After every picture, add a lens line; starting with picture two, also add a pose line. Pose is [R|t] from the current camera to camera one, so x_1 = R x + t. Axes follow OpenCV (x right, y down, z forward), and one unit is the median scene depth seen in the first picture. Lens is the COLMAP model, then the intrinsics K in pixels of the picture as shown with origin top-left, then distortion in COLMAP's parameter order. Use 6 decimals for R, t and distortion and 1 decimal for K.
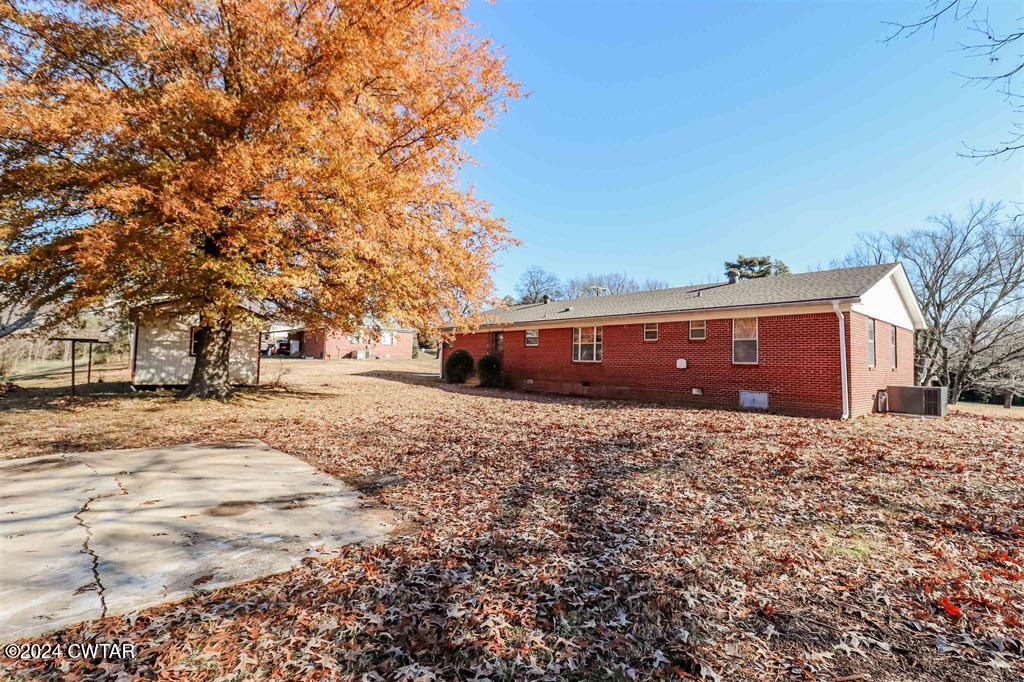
lens RADIAL K [[474.7, 0, 511.4], [0, 474.7, 342.0], [0, 0, 1]] dist [0.001886, -0.000126]
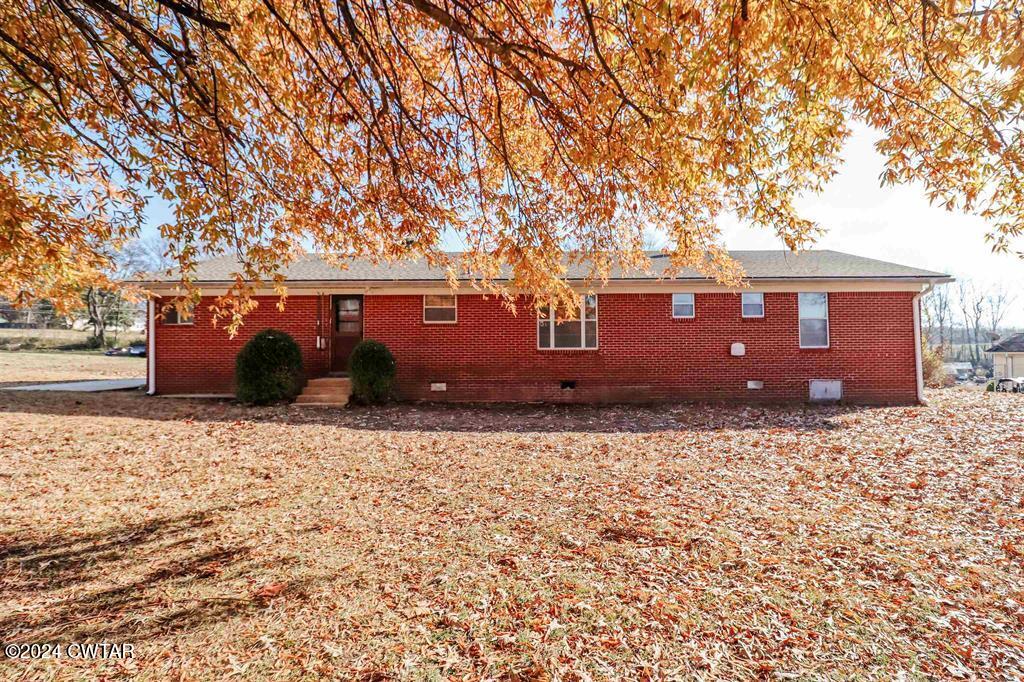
lens RADIAL K [[474.7, 0, 512.3], [0, 474.7, 338.0], [0, 0, 1]] dist [0.001886, -0.000126]
pose [[0.659659, -0.015849, 0.751398, -0.372038], [-0.013727, 0.999357, 0.033130, 0.006659], [-0.751440, -0.032169, 0.659017, 0.653631]]
